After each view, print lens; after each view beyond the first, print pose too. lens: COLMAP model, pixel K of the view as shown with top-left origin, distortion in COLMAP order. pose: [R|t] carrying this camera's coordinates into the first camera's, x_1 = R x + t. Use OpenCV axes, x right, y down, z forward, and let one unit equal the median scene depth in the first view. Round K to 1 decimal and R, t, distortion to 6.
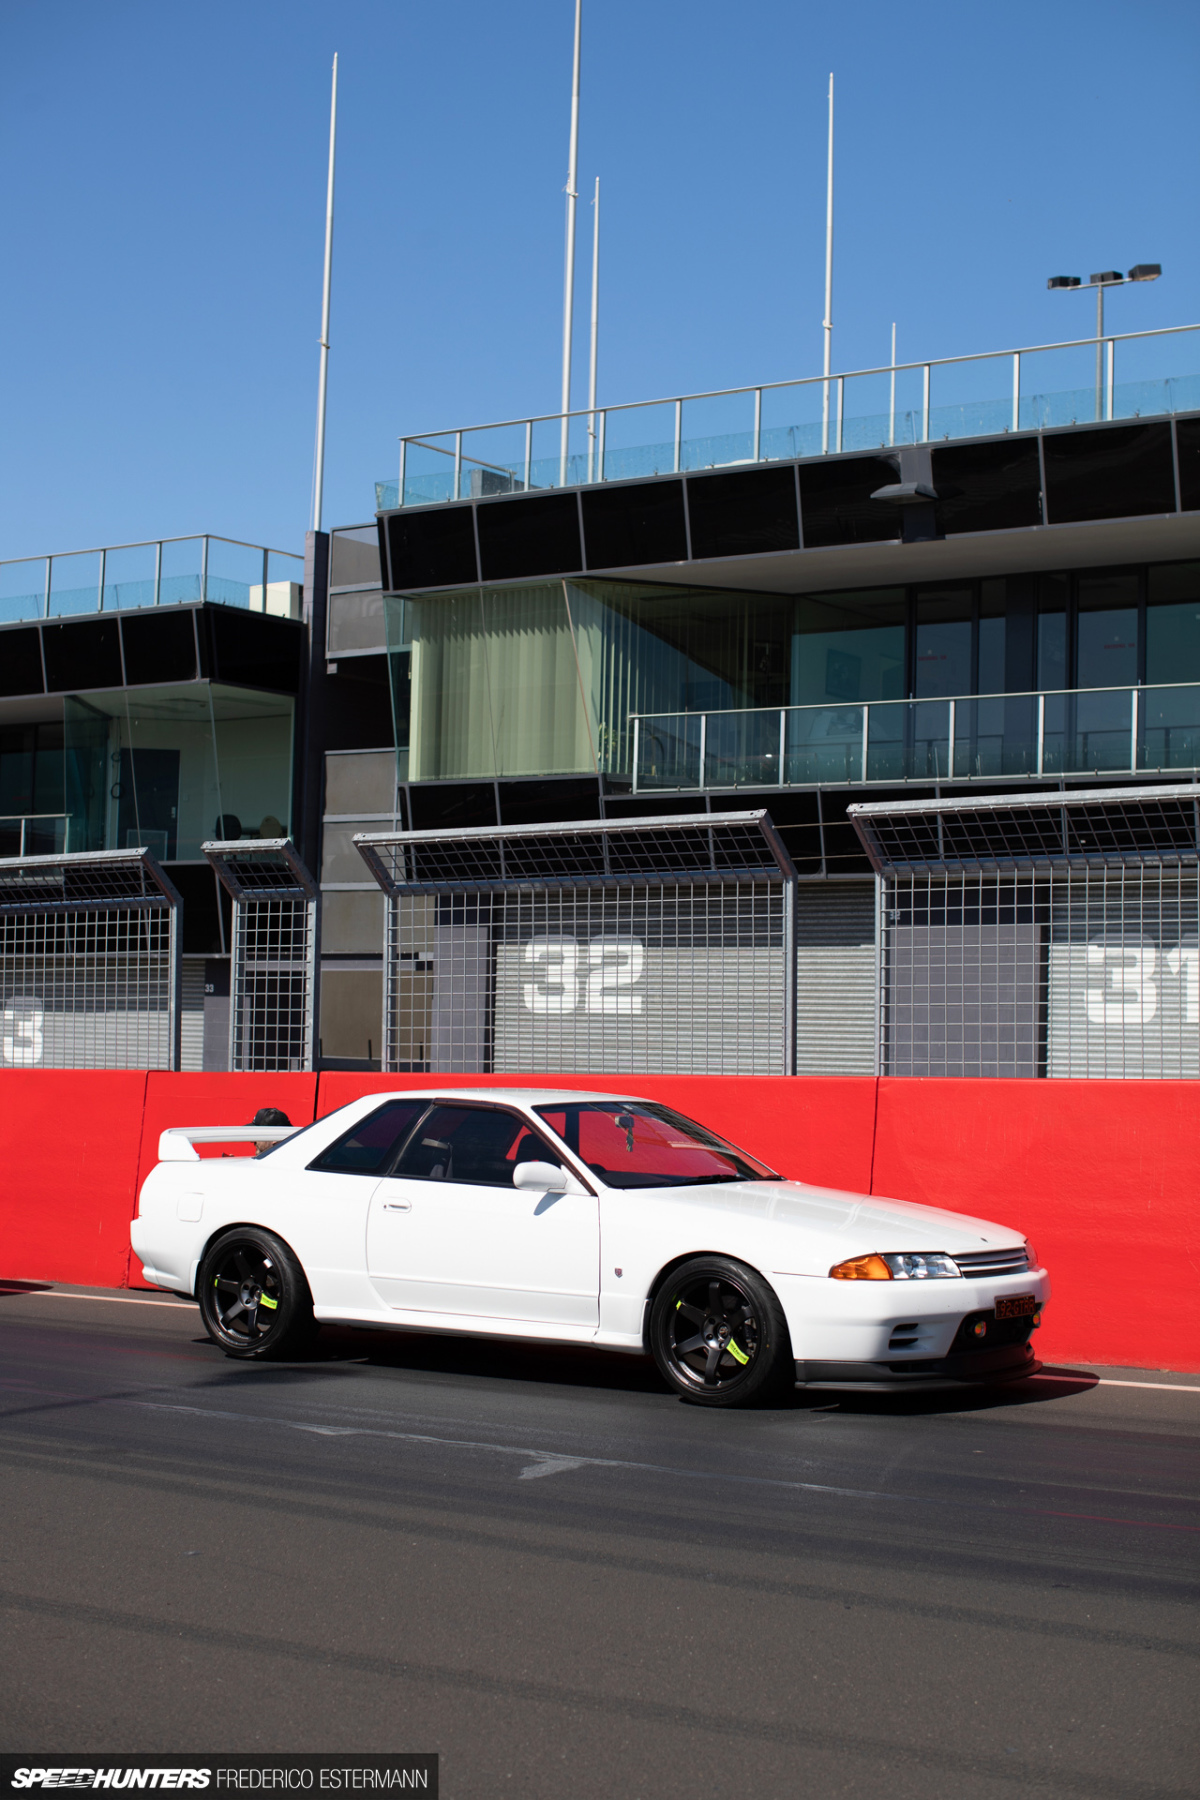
lens RADIAL K [[2741.3, 0, 600.0], [0, 2741.3, 900.0], [0, 0, 1]] dist [-0.170766, 0.111832]
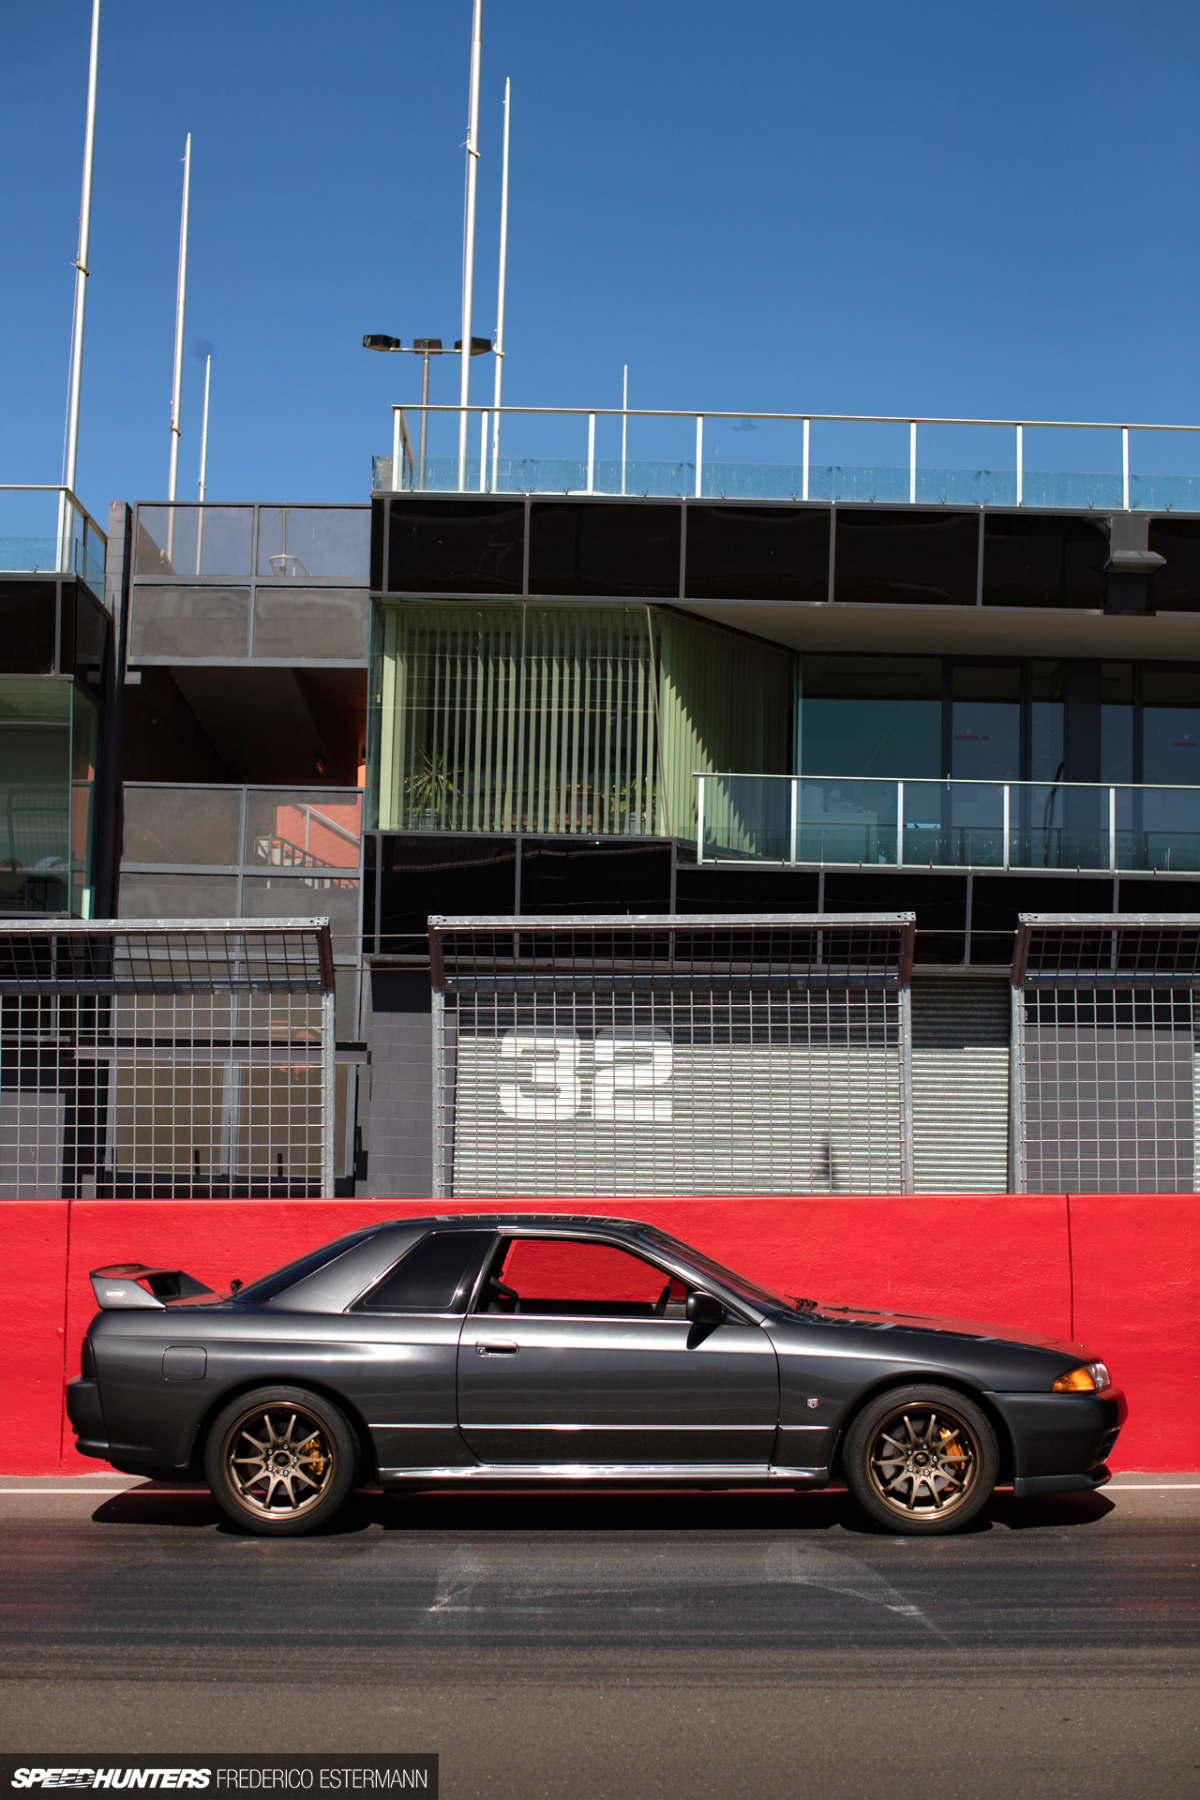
lens RADIAL K [[2610.7, 0, 600.0], [0, 2610.7, 900.0], [0, 0, 1]] dist [-0.343747, 1.725267]
pose [[0.801717, 0.050878, 0.595534, -0.480128], [-0.033256, 0.998624, -0.040545, 0.006205], [-0.596777, 0.012701, 0.802306, 0.356144]]
